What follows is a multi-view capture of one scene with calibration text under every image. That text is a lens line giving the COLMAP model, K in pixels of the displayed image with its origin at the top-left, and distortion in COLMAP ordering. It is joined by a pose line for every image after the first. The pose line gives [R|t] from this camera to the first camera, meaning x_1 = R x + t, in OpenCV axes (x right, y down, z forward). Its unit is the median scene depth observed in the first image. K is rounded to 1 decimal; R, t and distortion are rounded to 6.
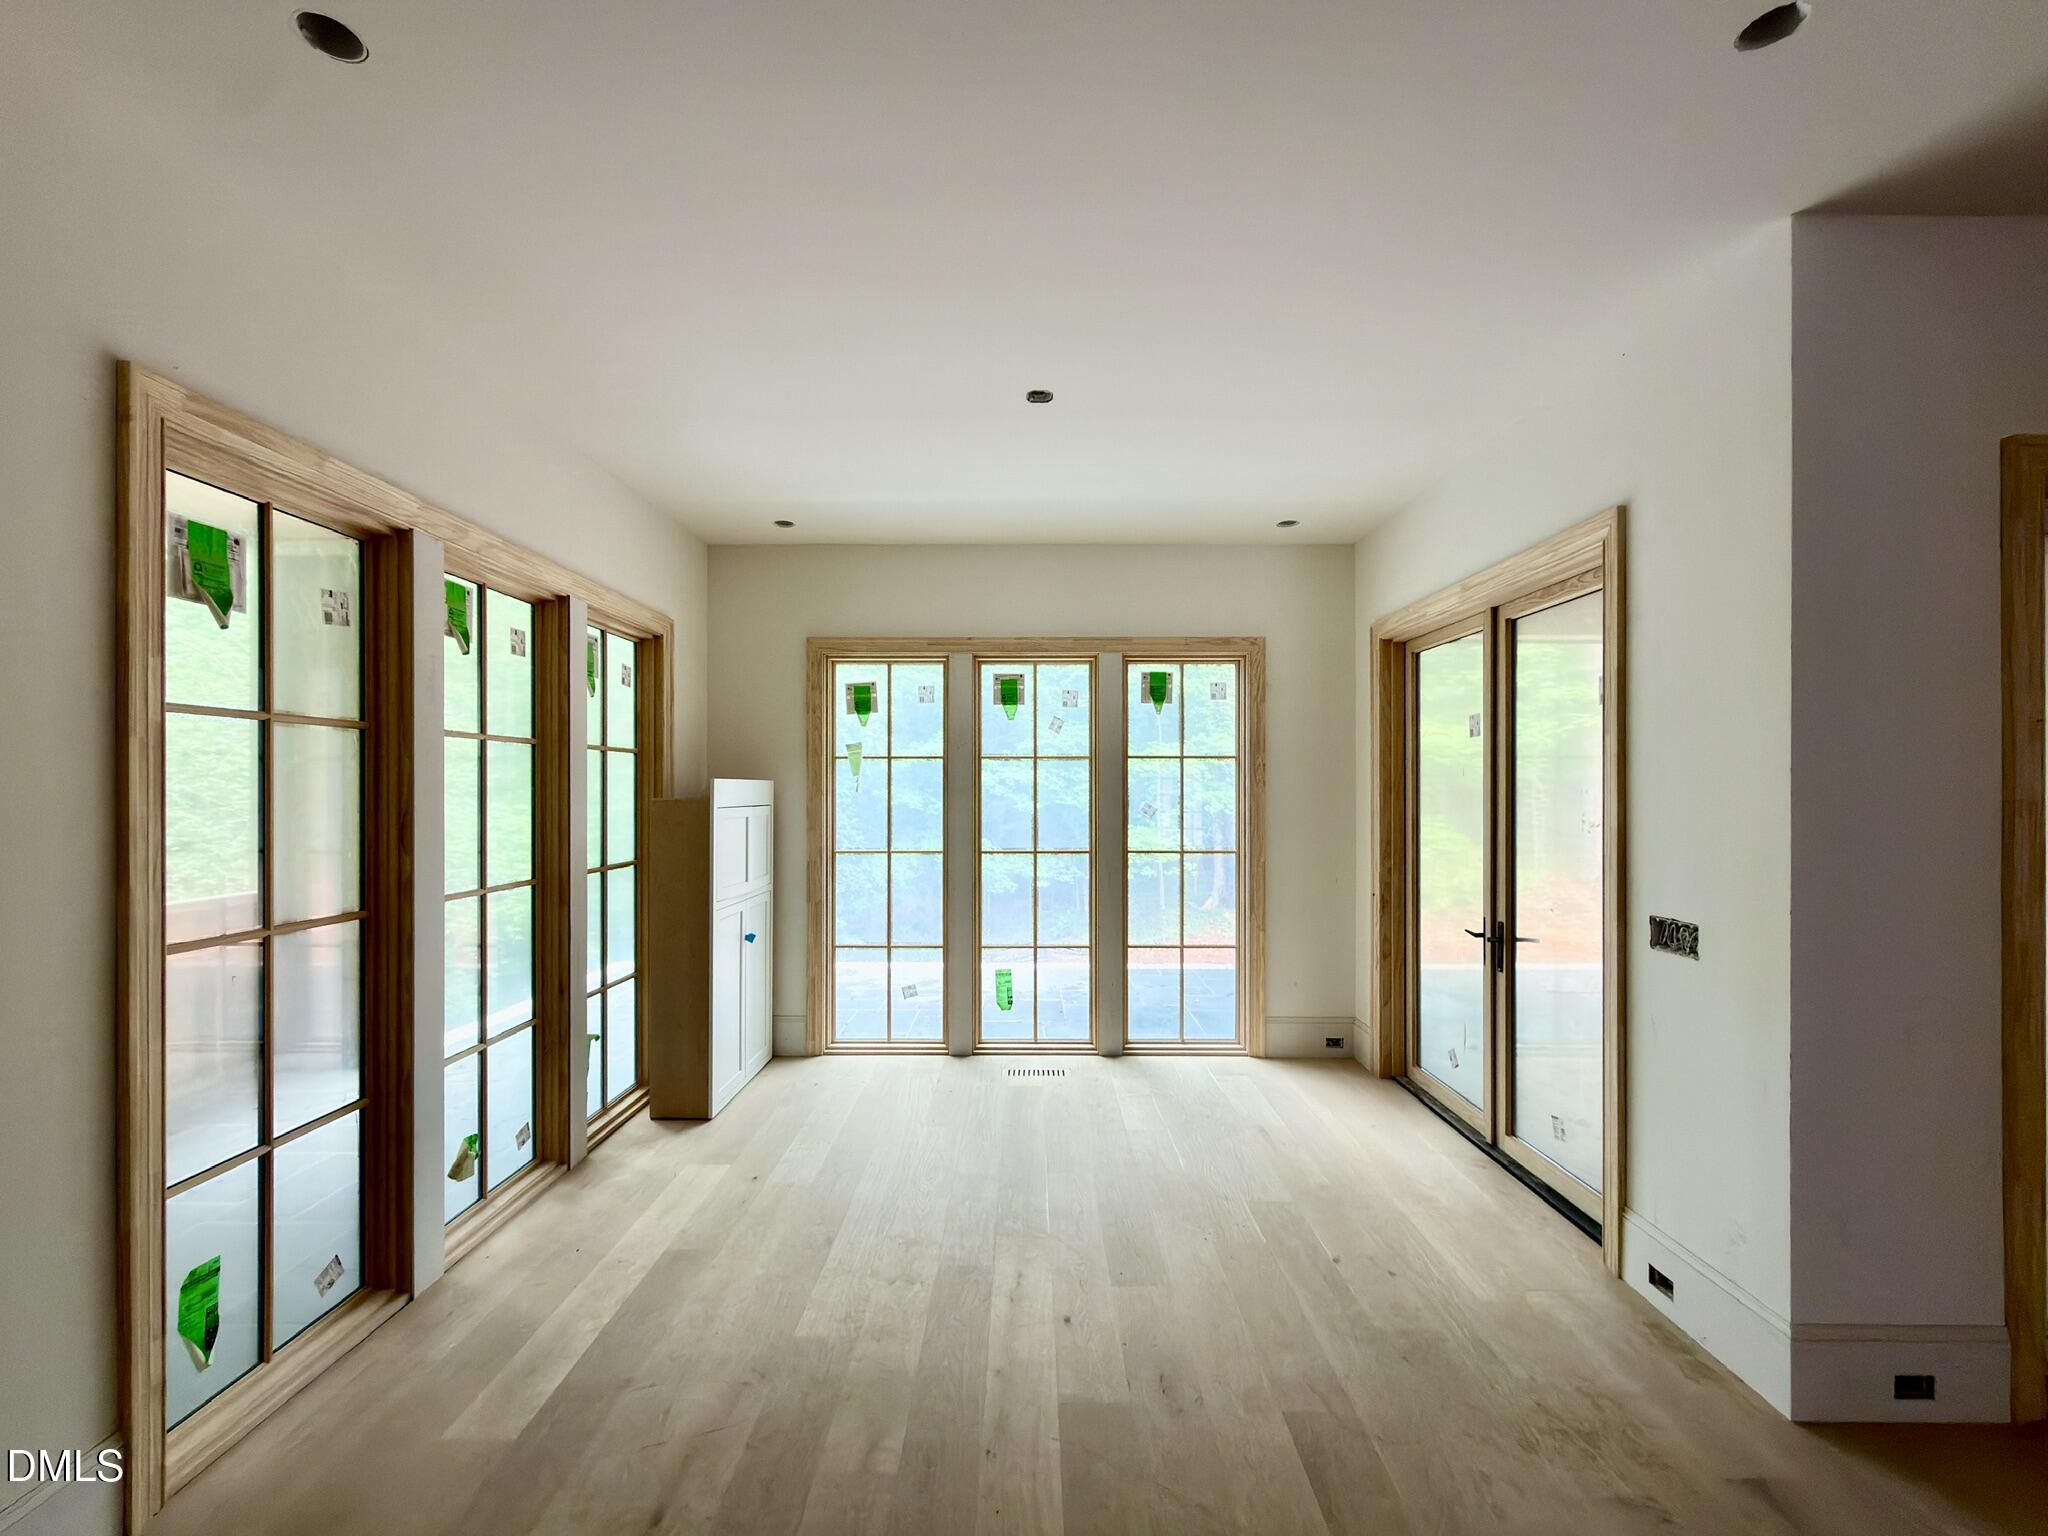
lens RADIAL K [[839.1, 0, 1031.5], [0, 839.1, 780.6], [0, 0, 1]] dist [-0.002361, -0.000109]
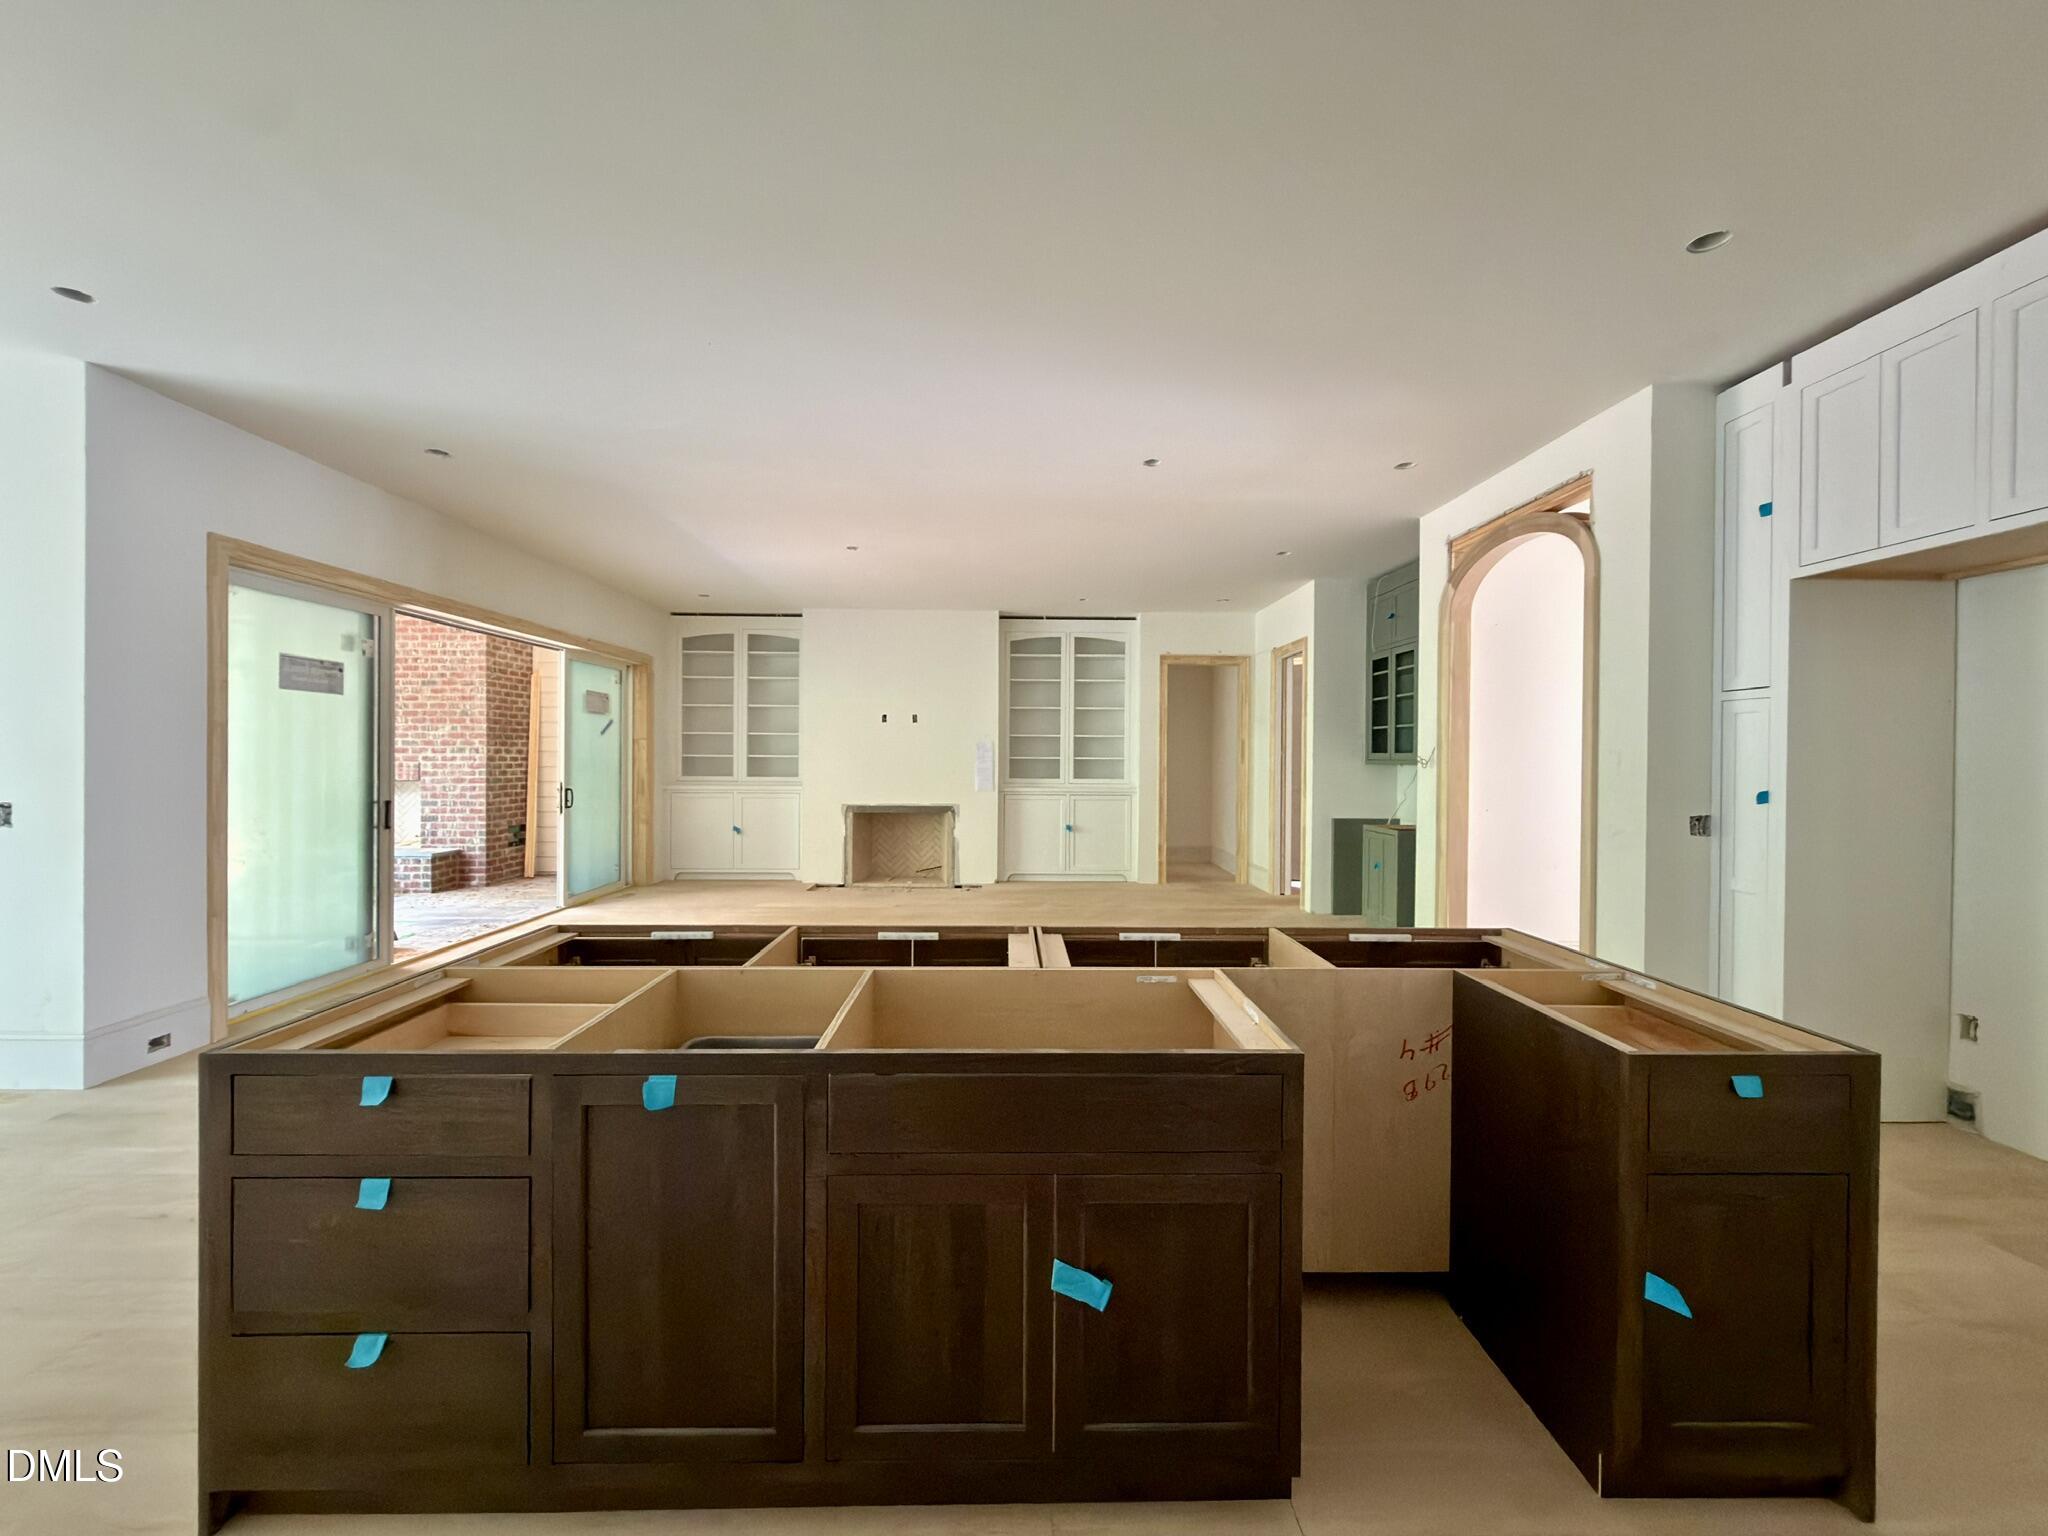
lens RADIAL K [[826.4, 0, 1024.0], [0, 826.4, 768.0], [0, 0, 1]] dist [-0.003607, -0.000452]
pose [[-0.013315, -0.015297, 0.999794, -0.311576], [-0.018494, 0.999716, 0.015050, 0.027306], [-0.999740, -0.018290, -0.013594, -0.352370]]
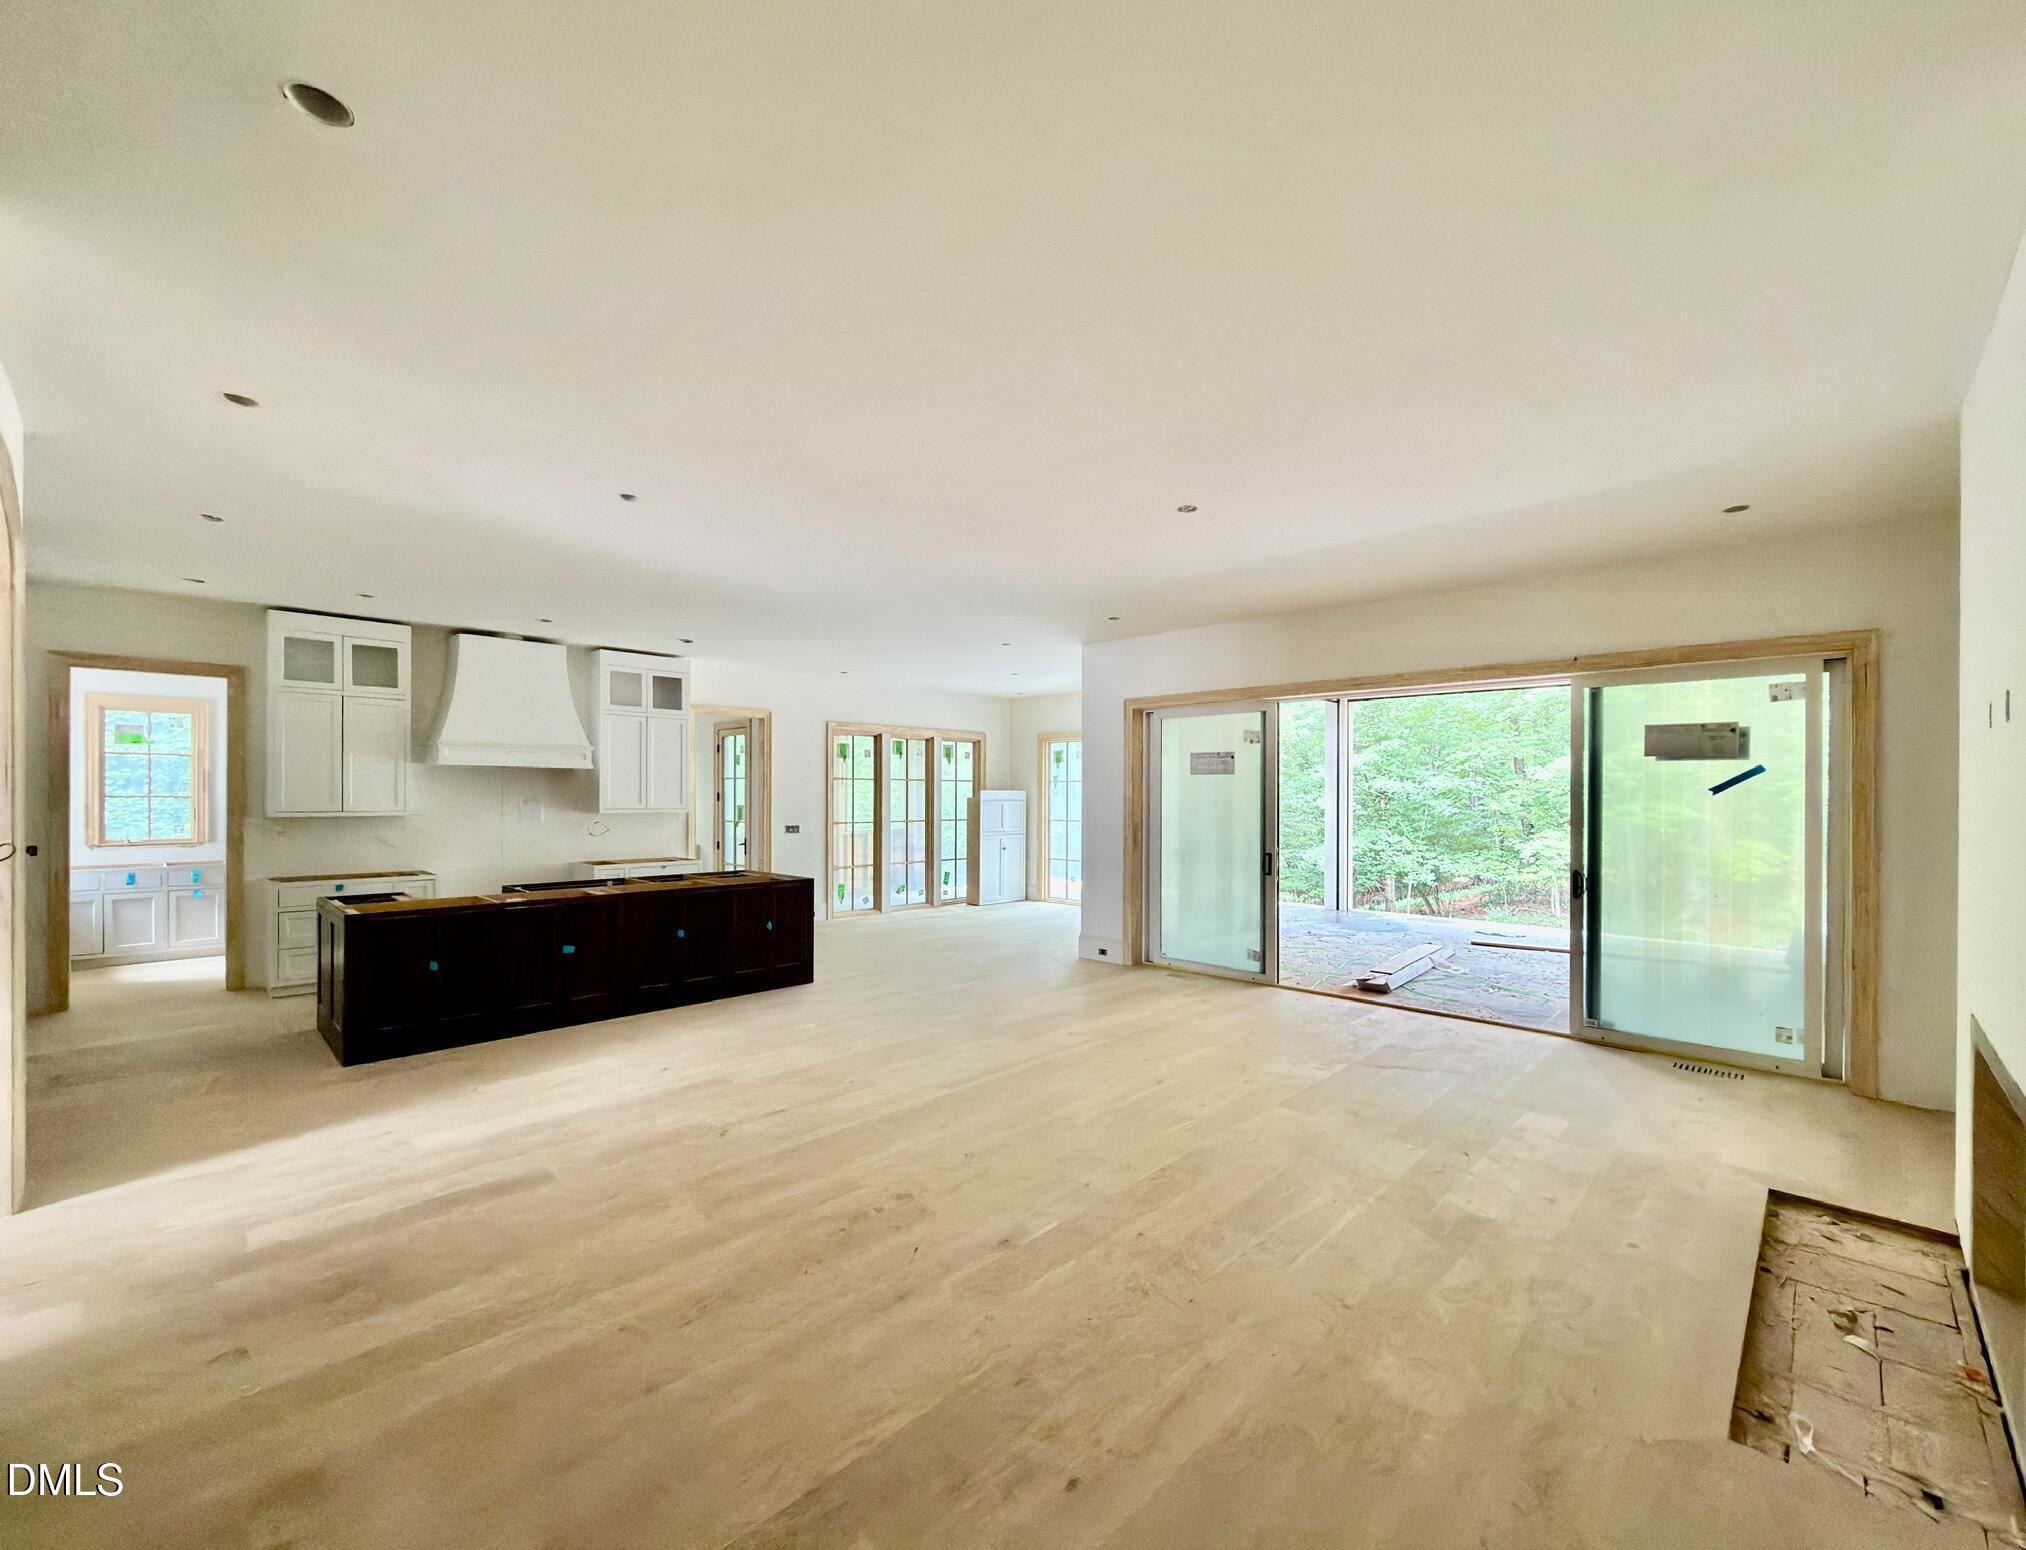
lens RADIAL K [[841.7, 0, 1009.3], [0, 841.7, 796.1], [0, 0, 1]] dist [0.000346, 0.000102]
pose [[0.706303, 0.005071, -0.707891, 1.432215], [0.002369, 0.999952, 0.009526, -0.008503], [0.707906, -0.008405, 0.706257, -0.816976]]
